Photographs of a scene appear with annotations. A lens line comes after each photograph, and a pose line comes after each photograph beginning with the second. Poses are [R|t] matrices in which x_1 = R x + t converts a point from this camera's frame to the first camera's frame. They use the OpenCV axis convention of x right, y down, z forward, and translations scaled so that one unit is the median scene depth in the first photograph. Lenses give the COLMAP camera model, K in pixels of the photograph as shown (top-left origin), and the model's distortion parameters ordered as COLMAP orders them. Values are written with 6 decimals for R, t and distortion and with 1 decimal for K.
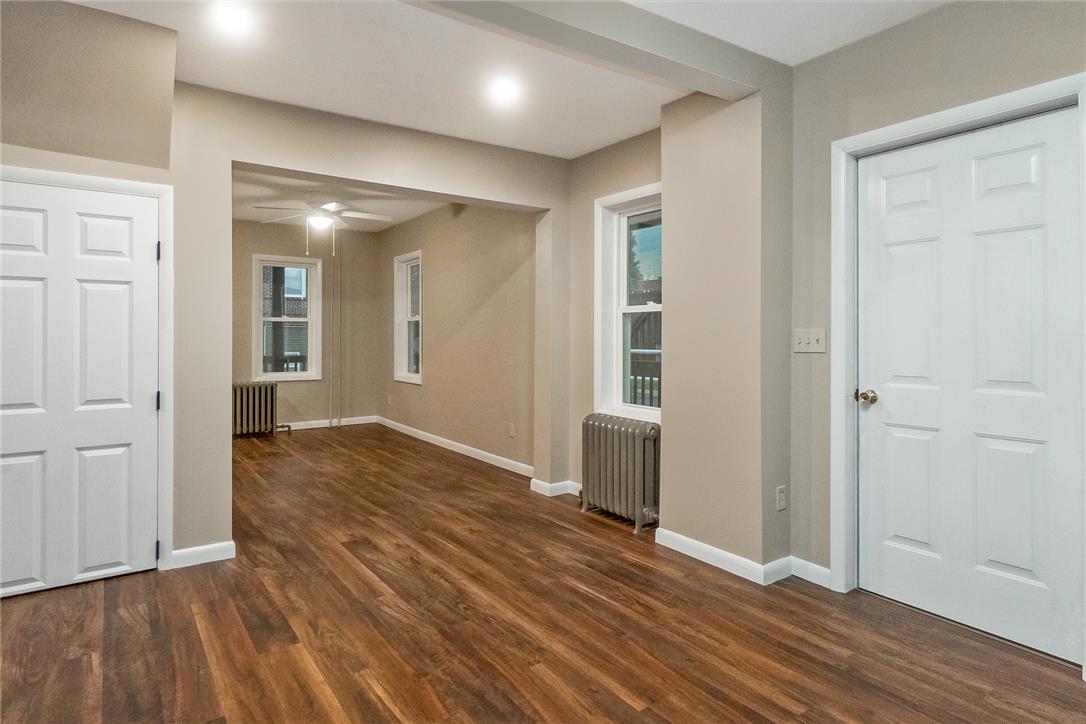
lens RADIAL K [[597.7, 0, 535.8], [0, 597.7, 338.0], [0, 0, 1]] dist [-0.001105, 0.000179]
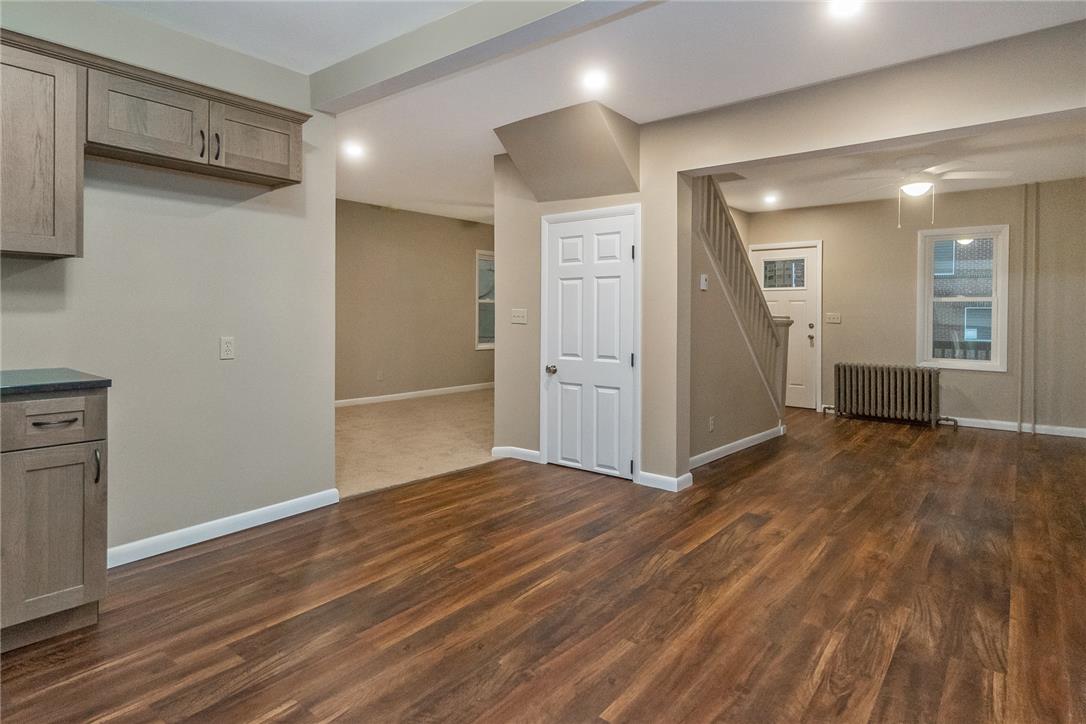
lens RADIAL K [[595.9, 0, 542.8], [0, 595.9, 318.8], [0, 0, 1]] dist [0.001481, 0.000818]
pose [[0.268902, 0.006064, -0.963148, 0.689894], [-0.013303, 0.999908, 0.002581, 0.008431], [0.963076, 0.012119, 0.268958, 0.446014]]
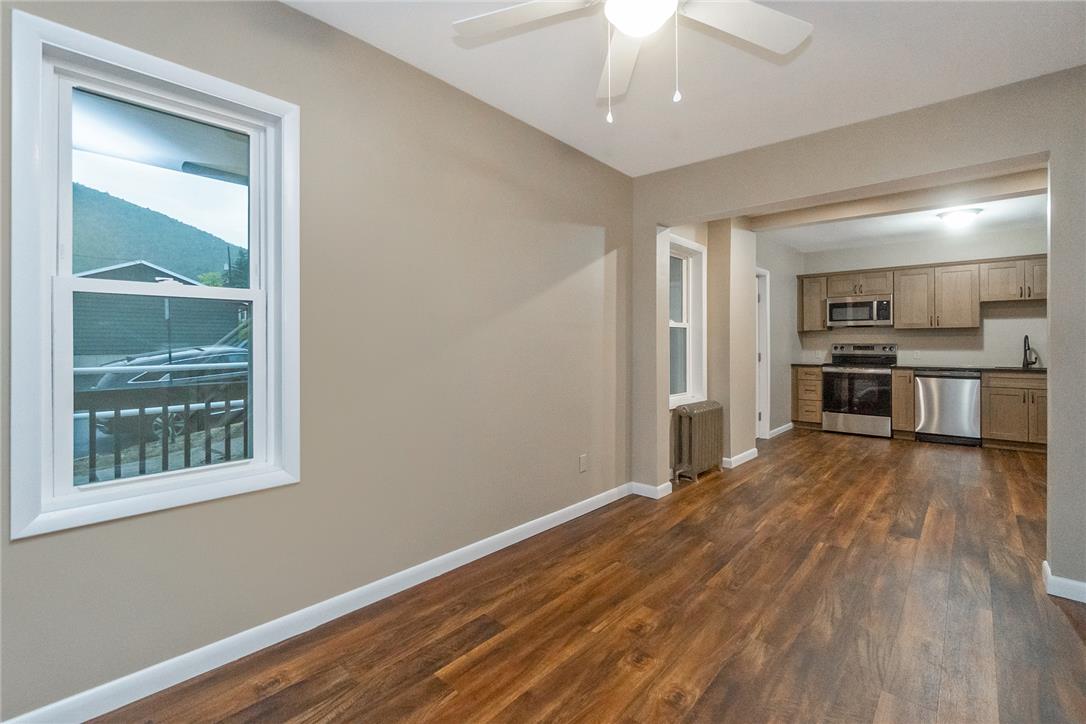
lens RADIAL K [[493.5, 0, 538.5], [0, 493.5, 340.6], [0, 0, 1]] dist [-0.004005, -0.000077]
pose [[-0.224369, 0.001644, 0.974503, -1.231014], [0.002607, 0.999996, -0.001087, -0.014843], [-0.974501, 0.002296, -0.224372, 2.217992]]
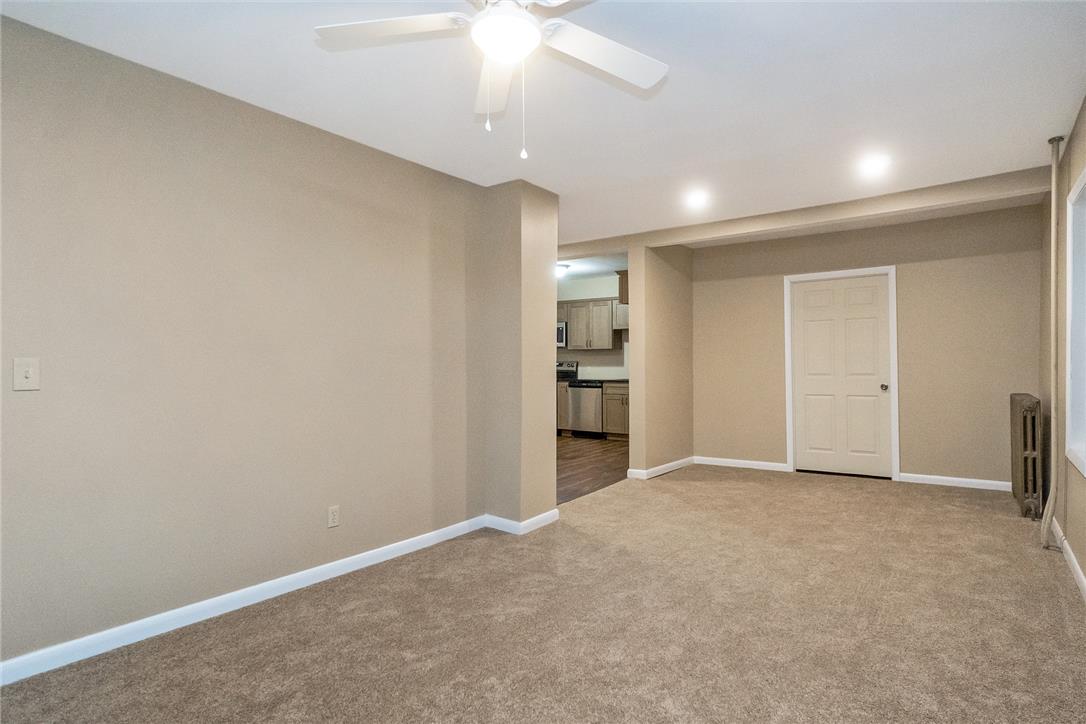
lens RADIAL K [[597.7, 0, 535.8], [0, 597.7, 338.0], [0, 0, 1]] dist [-0.001105, 0.000179]
pose [[-0.309735, 0.038076, 0.950060, -2.652416], [0.002995, 0.999232, -0.039070, -0.000683], [-0.950818, -0.009256, -0.309611, 1.361744]]
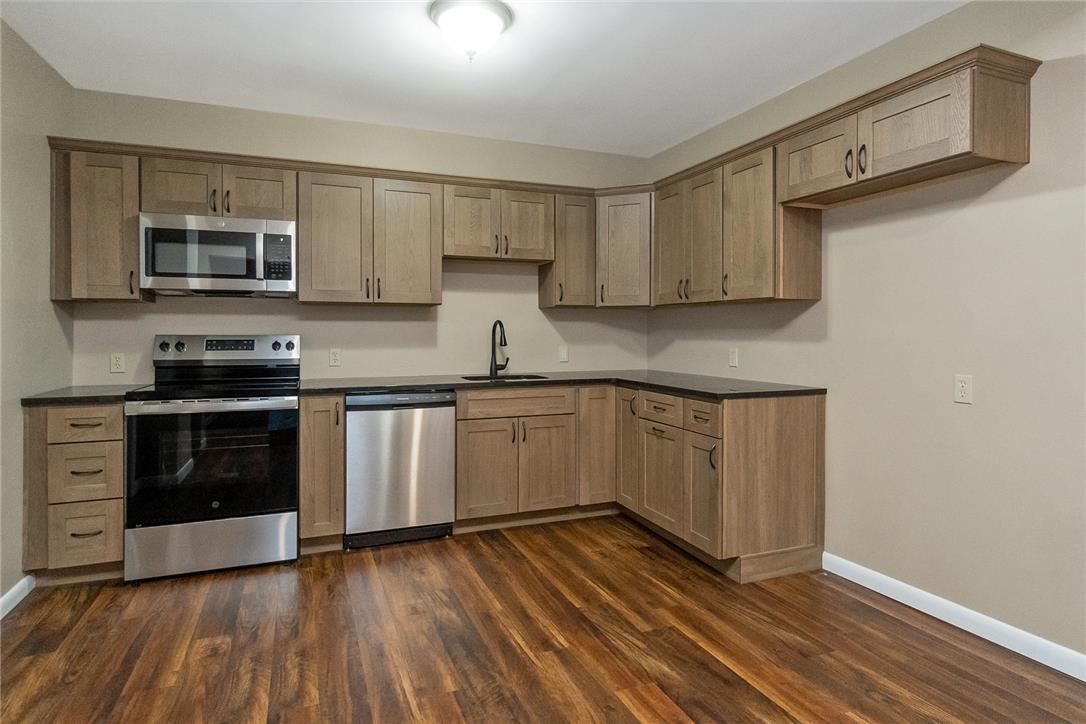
lens RADIAL K [[587.9, 0, 541.4], [0, 587.9, 332.3], [0, 0, 1]] dist [-0.001219, 0.000159]
pose [[-0.972240, -0.003133, 0.233965, -0.143165], [-0.002103, 0.999987, 0.004652, -0.011641], [-0.233977, 0.004031, -0.972234, 1.154511]]
